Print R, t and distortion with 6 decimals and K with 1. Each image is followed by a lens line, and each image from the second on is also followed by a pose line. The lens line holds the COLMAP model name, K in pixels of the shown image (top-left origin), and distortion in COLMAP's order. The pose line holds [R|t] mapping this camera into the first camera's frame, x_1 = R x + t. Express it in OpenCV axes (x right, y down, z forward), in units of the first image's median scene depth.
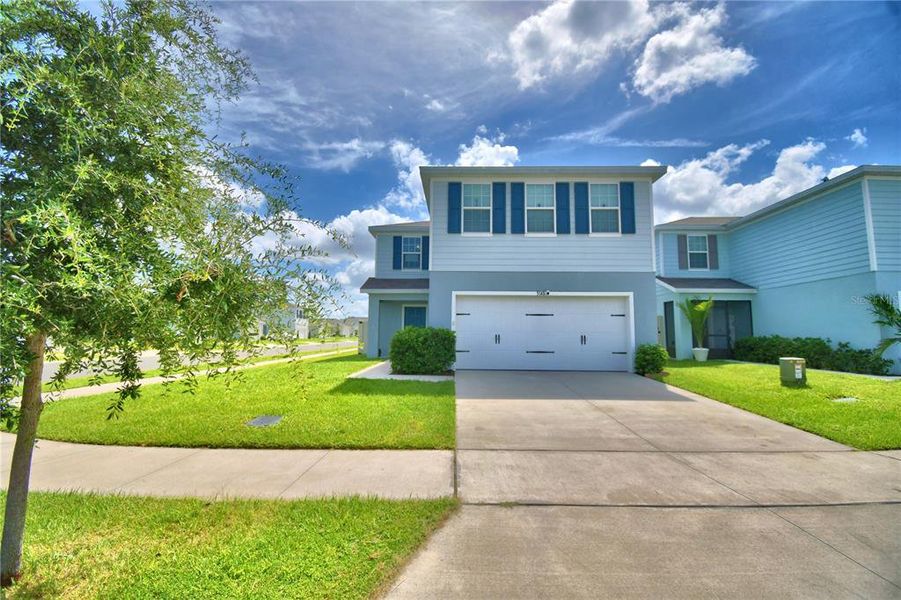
lens RADIAL K [[402.2, 0, 436.6], [0, 402.2, 292.0], [0, 0, 1]] dist [0.002630, -0.008603]
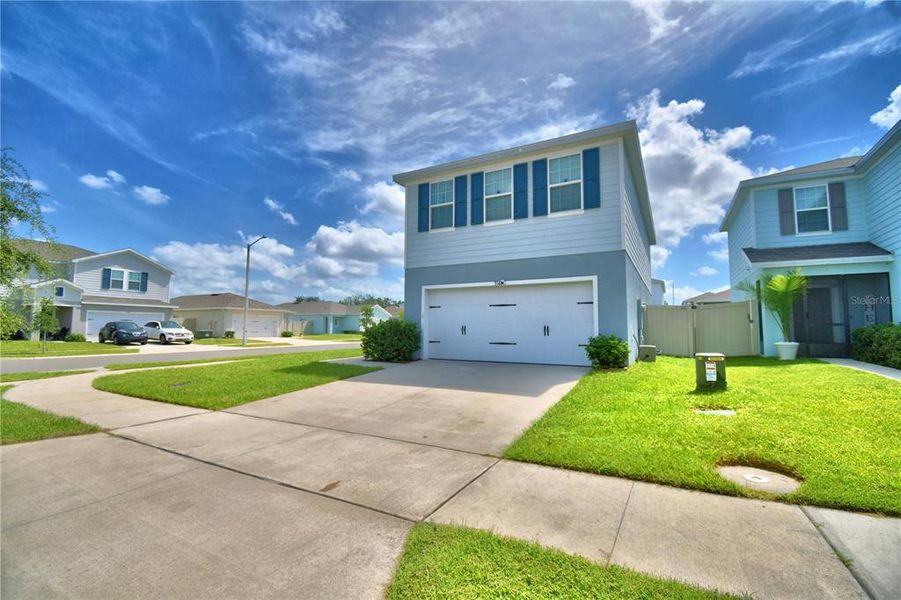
lens RADIAL K [[402.2, 0, 442.5], [0, 402.2, 302.8], [0, 0, 1]] dist [0.002630, -0.008603]
pose [[0.882980, -0.033341, -0.468225, 0.580483], [0.056653, 0.997752, 0.035789, 0.007805], [0.465980, -0.058127, 0.882884, 0.070117]]
